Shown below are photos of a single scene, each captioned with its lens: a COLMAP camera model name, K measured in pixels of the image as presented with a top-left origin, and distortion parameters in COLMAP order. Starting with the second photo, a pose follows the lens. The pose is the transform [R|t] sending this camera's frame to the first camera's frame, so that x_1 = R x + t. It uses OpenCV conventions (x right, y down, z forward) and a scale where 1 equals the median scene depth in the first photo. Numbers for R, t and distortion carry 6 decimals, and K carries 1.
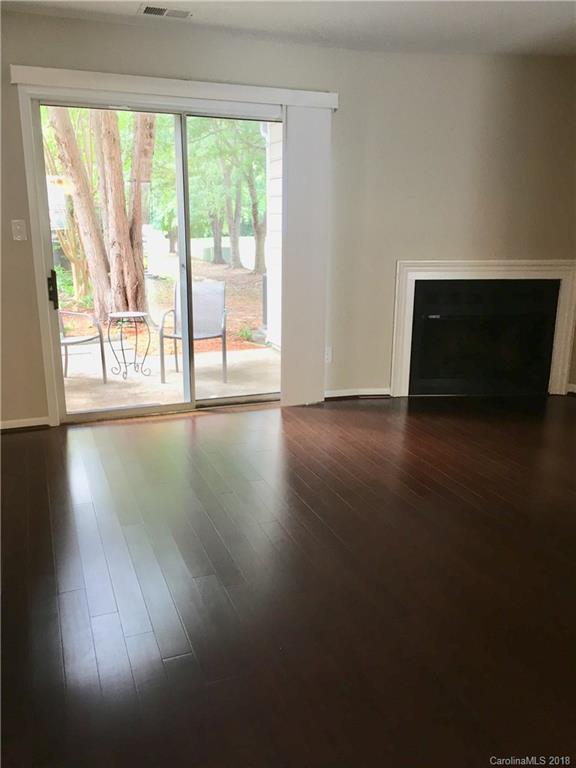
lens RADIAL K [[653.0, 0, 285.3], [0, 653.0, 384.2], [0, 0, 1]] dist [0.039179, -0.003835]
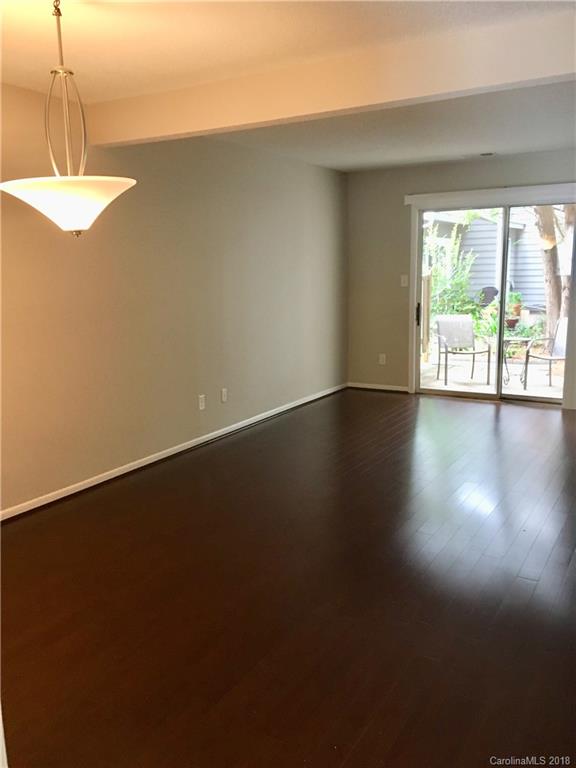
lens RADIAL K [[653.0, 0, 283.8], [0, 653.0, 383.8], [0, 0, 1]] dist [0.039179, -0.003835]
pose [[0.602798, 0.121306, -0.788618, 0.709067], [-0.174732, 0.984454, 0.017869, 0.060322], [0.778526, 0.127025, 0.614623, -0.281355]]
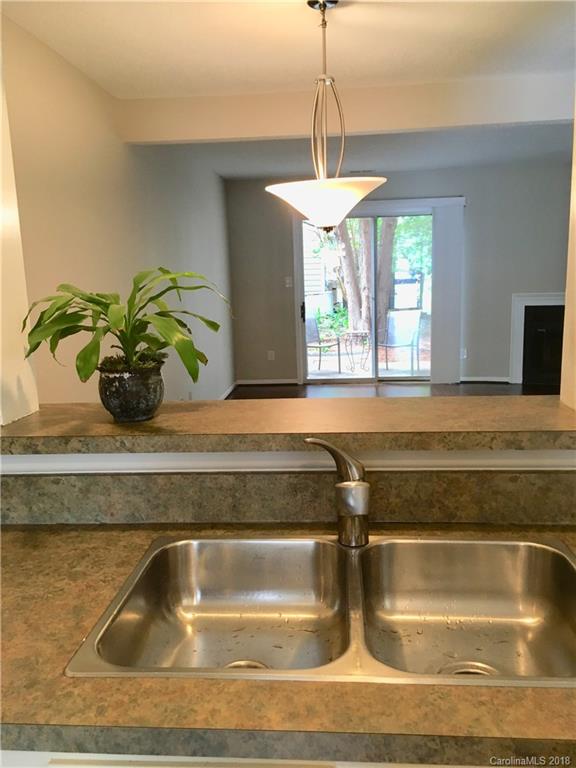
lens RADIAL K [[653.0, 0, 288.4], [0, 653.0, 390.6], [0, 0, 1]] dist [0.039179, -0.003835]
pose [[0.898214, 0.044961, -0.437254, 0.391438], [-0.070631, 0.996592, -0.042617, 0.146025], [0.433847, 0.069163, 0.898328, -0.623633]]
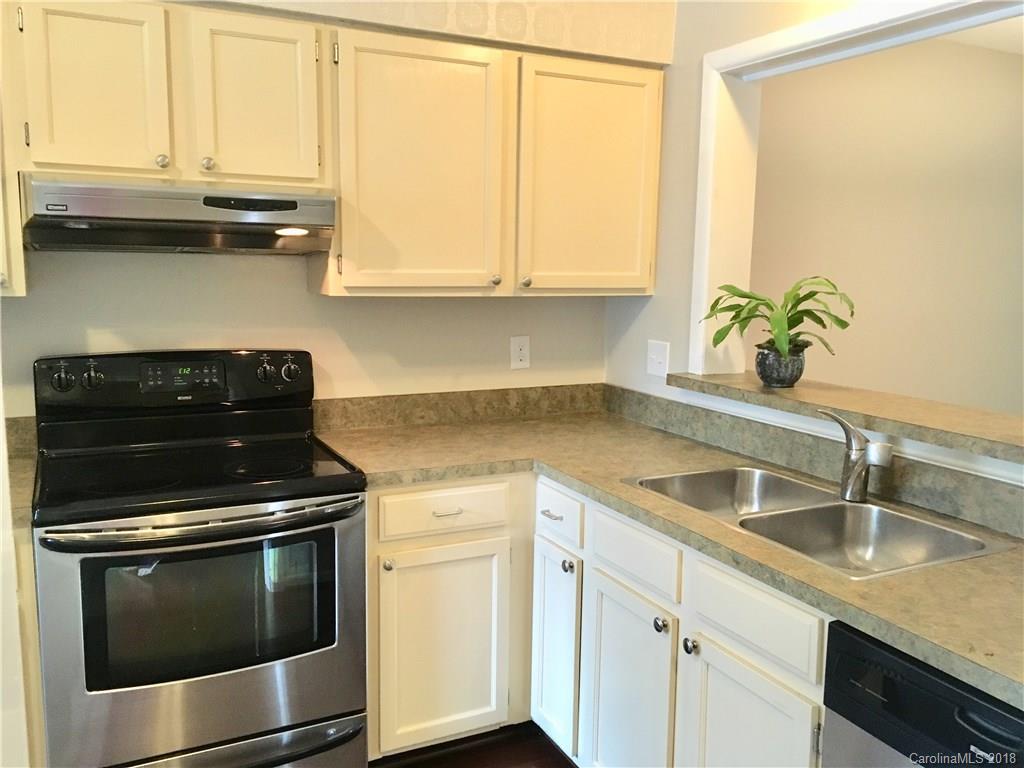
lens RADIAL K [[870.7, 0, 512.2], [0, 870.7, 386.3], [0, 0, 1]] dist [0.039179, -0.003835]
pose [[0.088830, 0.140125, -0.986141, 2.562266], [-0.254809, 0.960307, 0.113501, 0.050420], [0.962903, 0.241195, 0.121009, -0.525783]]
